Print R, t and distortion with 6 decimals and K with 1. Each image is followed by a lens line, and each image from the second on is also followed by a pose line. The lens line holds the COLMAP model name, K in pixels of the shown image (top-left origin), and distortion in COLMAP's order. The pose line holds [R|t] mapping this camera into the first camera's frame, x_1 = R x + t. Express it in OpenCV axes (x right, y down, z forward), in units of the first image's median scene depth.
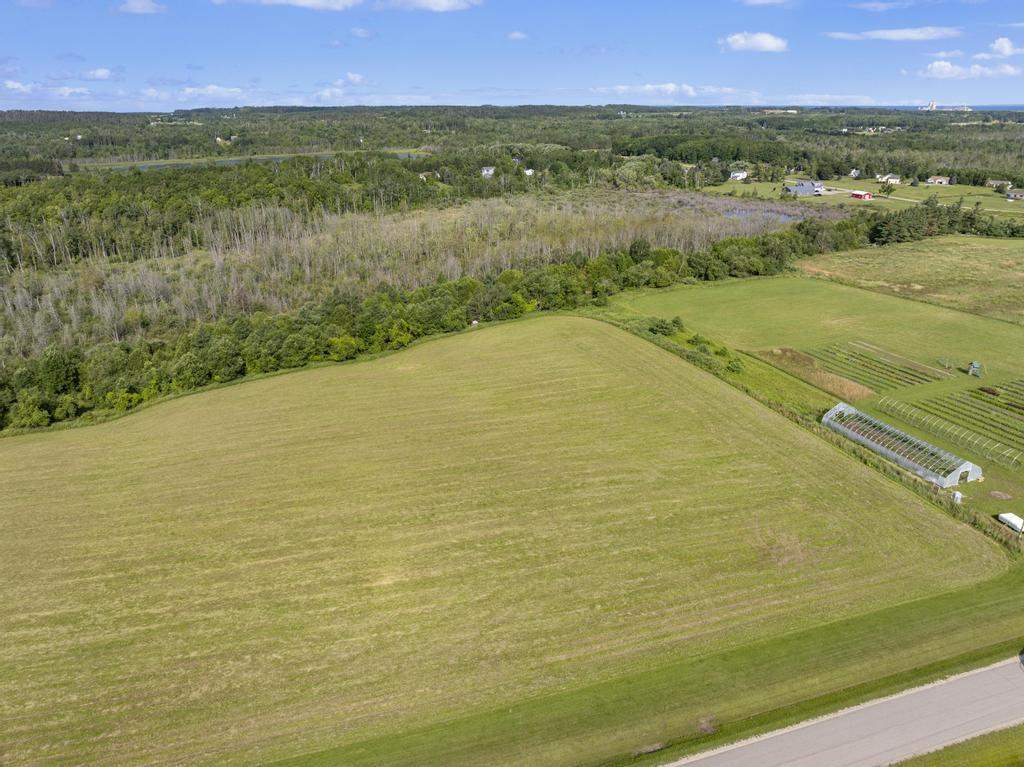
lens RADIAL K [[716.2, 0, 504.2], [0, 716.2, 386.2], [0, 0, 1]] dist [-0.035199, 0.001111]
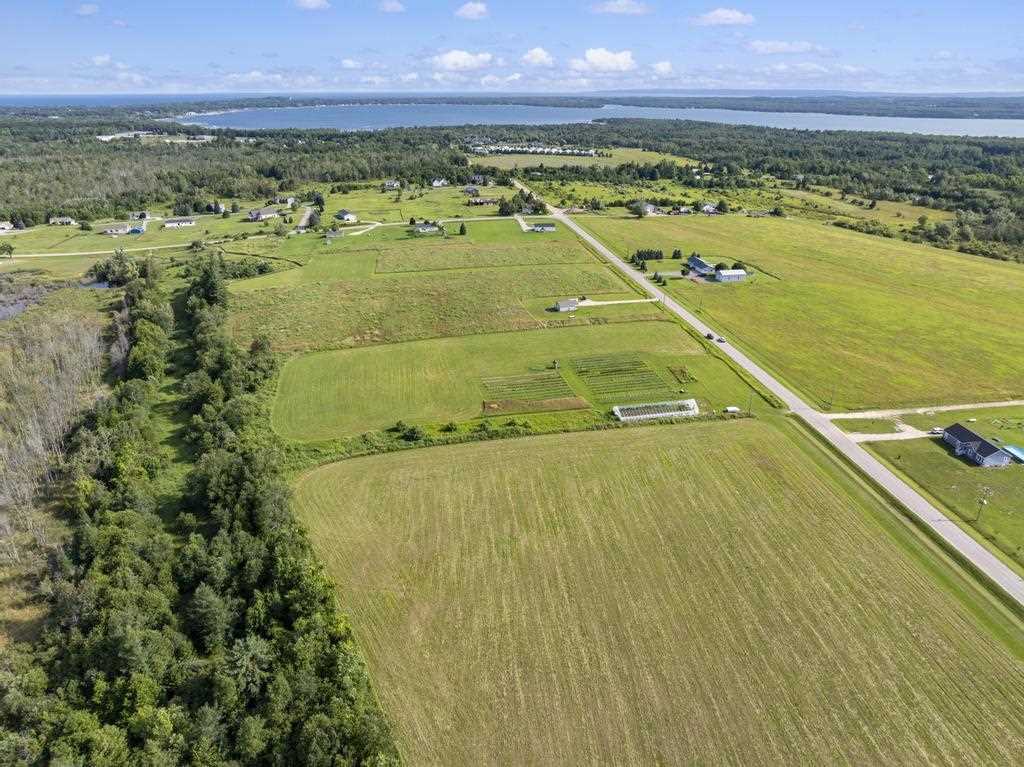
lens RADIAL K [[719.5, 0, 513.2], [0, 719.5, 382.2], [0, 0, 1]] dist [-0.037218, 0.008081]
pose [[0.147667, -0.365365, 0.919077, -0.795402], [0.362494, 0.884594, 0.293416, -0.440796], [-0.920213, 0.289832, 0.263068, 0.533913]]
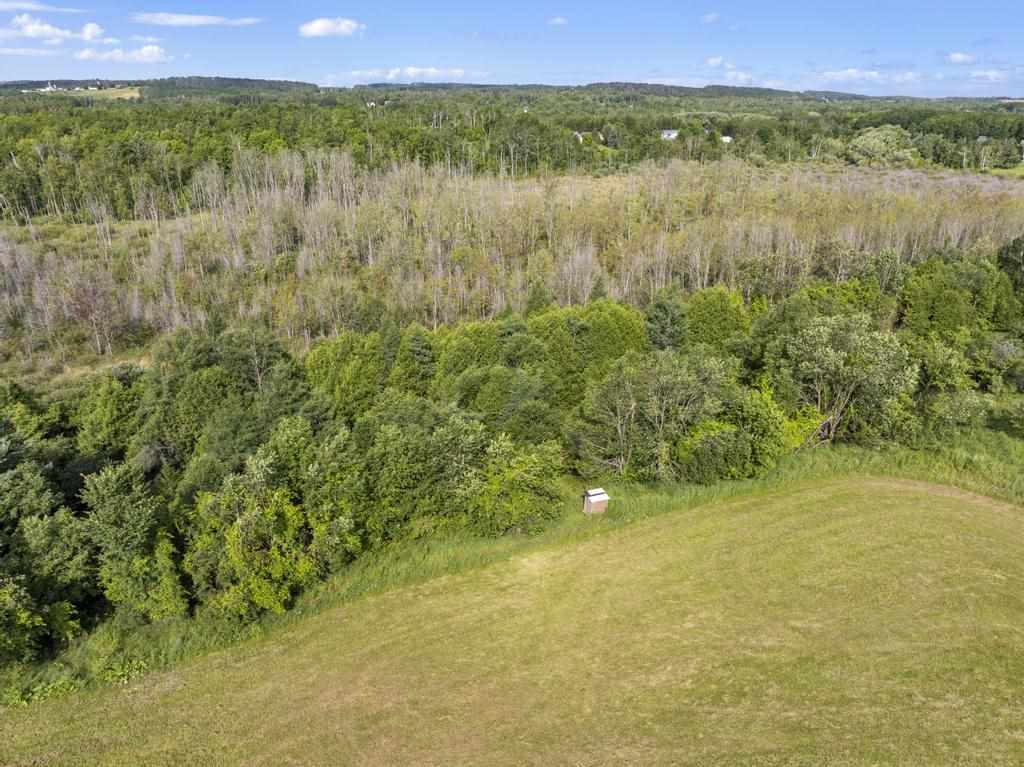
lens RADIAL K [[719.5, 0, 513.2], [0, 719.5, 382.2], [0, 0, 1]] dist [-0.037218, 0.008081]
pose [[0.974891, 0.097620, -0.200144, -0.024112], [-0.096062, 0.995221, 0.017502, -0.145923], [0.200896, 0.002164, 0.979610, 0.805150]]
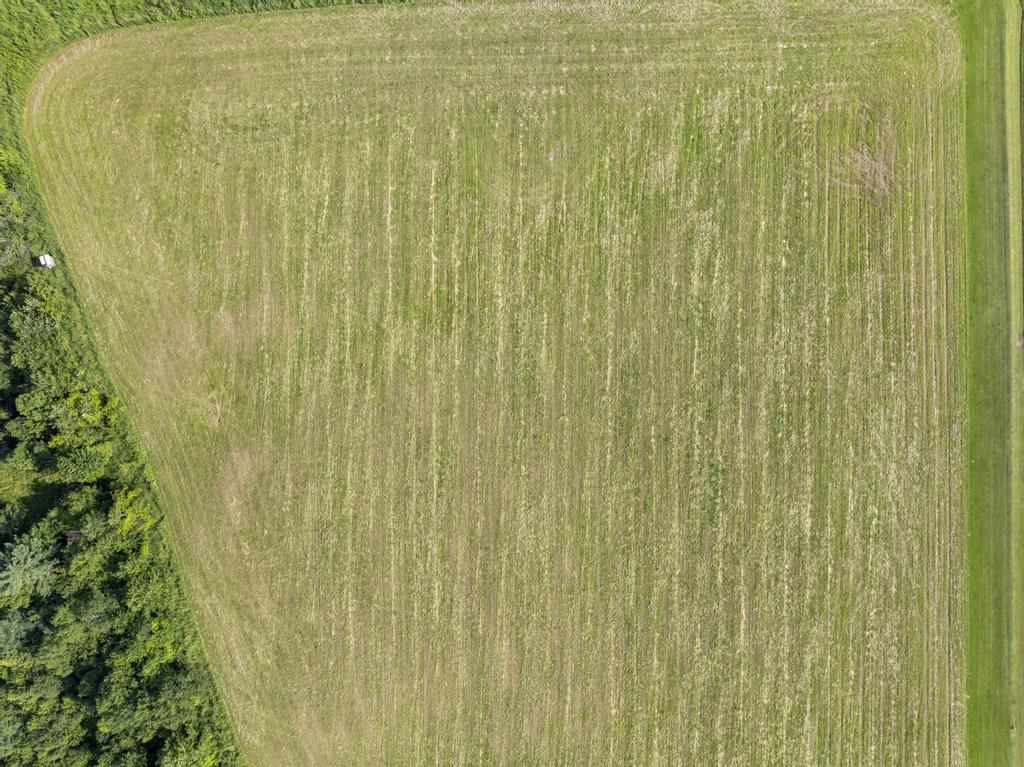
lens RADIAL K [[716.2, 0, 504.2], [0, 716.2, 386.2], [0, 0, 1]] dist [-0.035199, 0.001111]
pose [[0.274103, -0.961578, 0.015346, -0.049968], [0.359332, 0.117205, 0.925820, -0.489364], [-0.892047, -0.248256, 0.377652, 0.514440]]
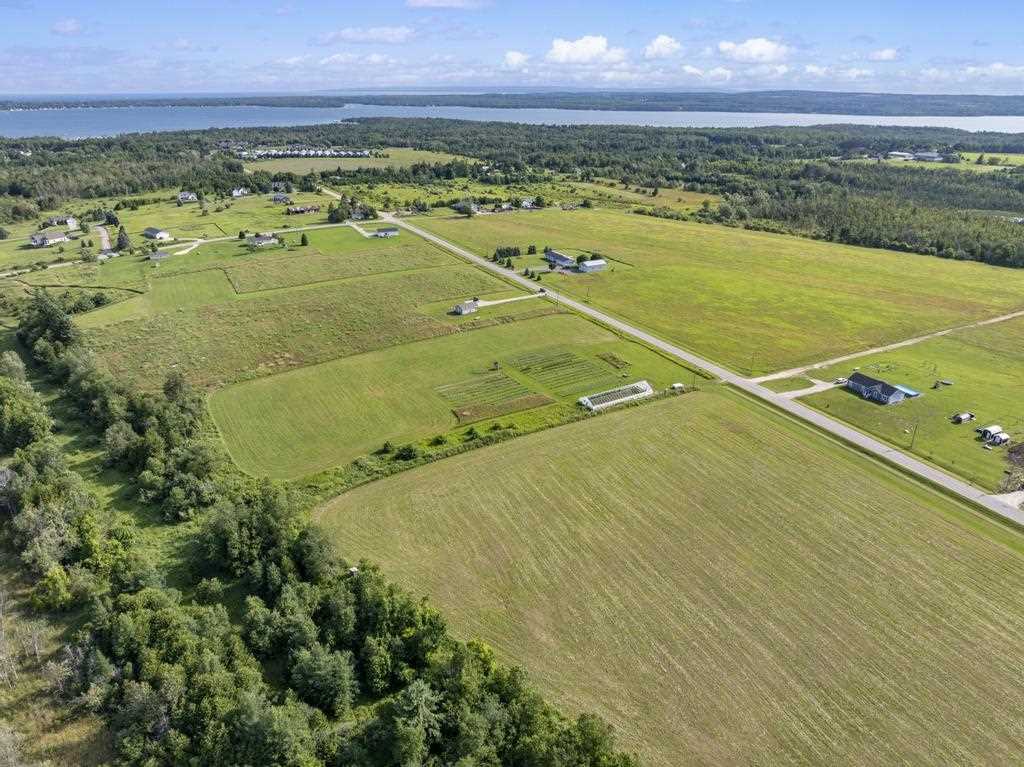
lens RADIAL K [[715.4, 0, 512.0], [0, 715.4, 383.5], [0, 0, 1]] dist [-0.033091, 0.002036]
pose [[-0.194999, -0.367313, 0.909427, -0.802134], [0.362041, 0.834788, 0.414796, -0.586178], [-0.911538, 0.410134, -0.029800, 0.854096]]
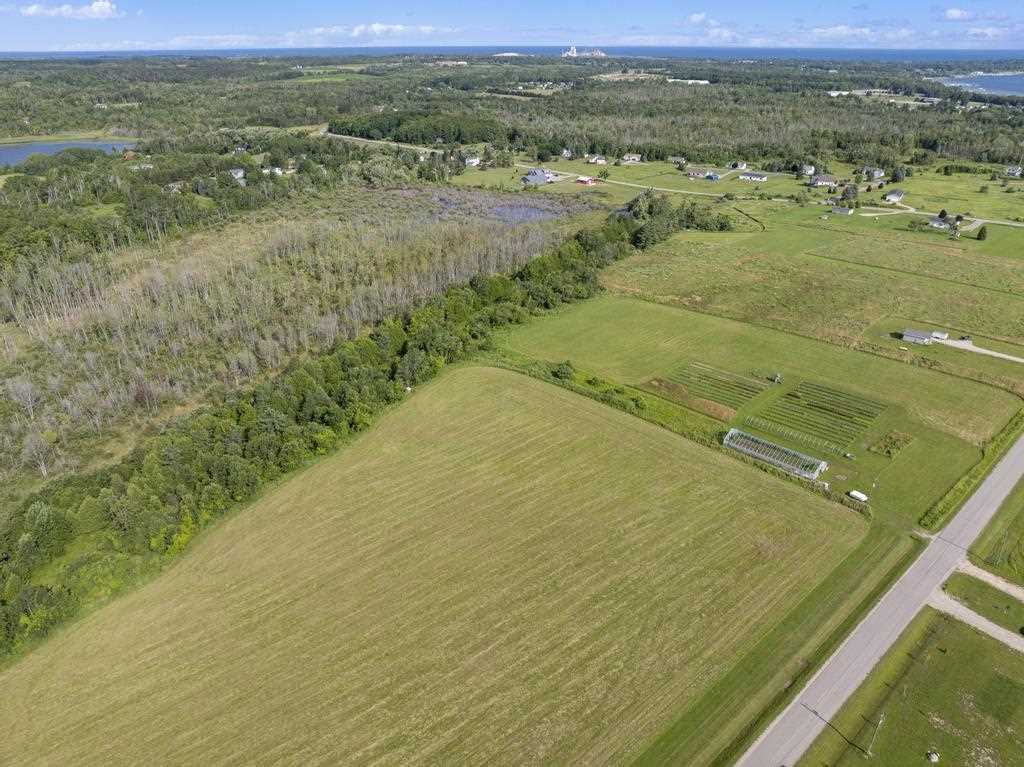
lens RADIAL K [[715.4, 0, 512.0], [0, 715.4, 383.5], [0, 0, 1]] dist [-0.033091, 0.002036]
pose [[0.903199, -0.175538, 0.391686, -0.377241], [0.148308, 0.983974, 0.098989, -0.206935], [-0.402785, -0.031317, 0.914759, -0.146752]]
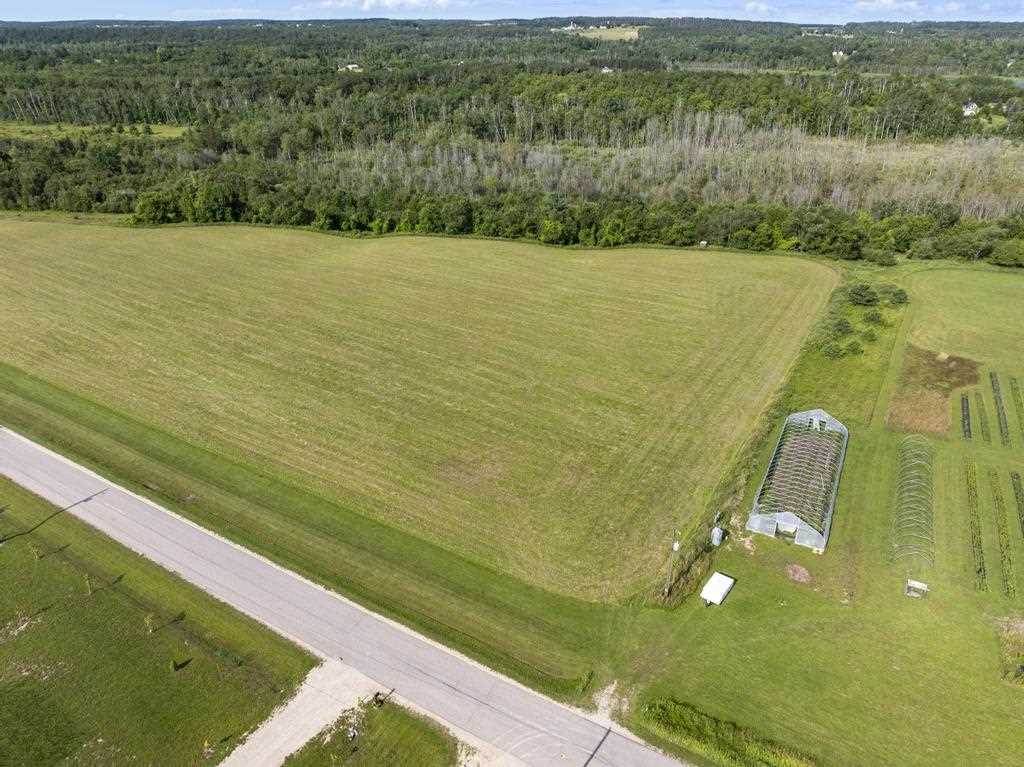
lens RADIAL K [[719.5, 0, 513.2], [0, 719.5, 382.2], [0, 0, 1]] dist [-0.037218, 0.008081]
pose [[0.668796, 0.344174, -0.658981, 0.518773], [-0.279033, 0.937793, 0.206603, -0.046565], [0.689096, 0.045703, 0.723228, 0.176097]]
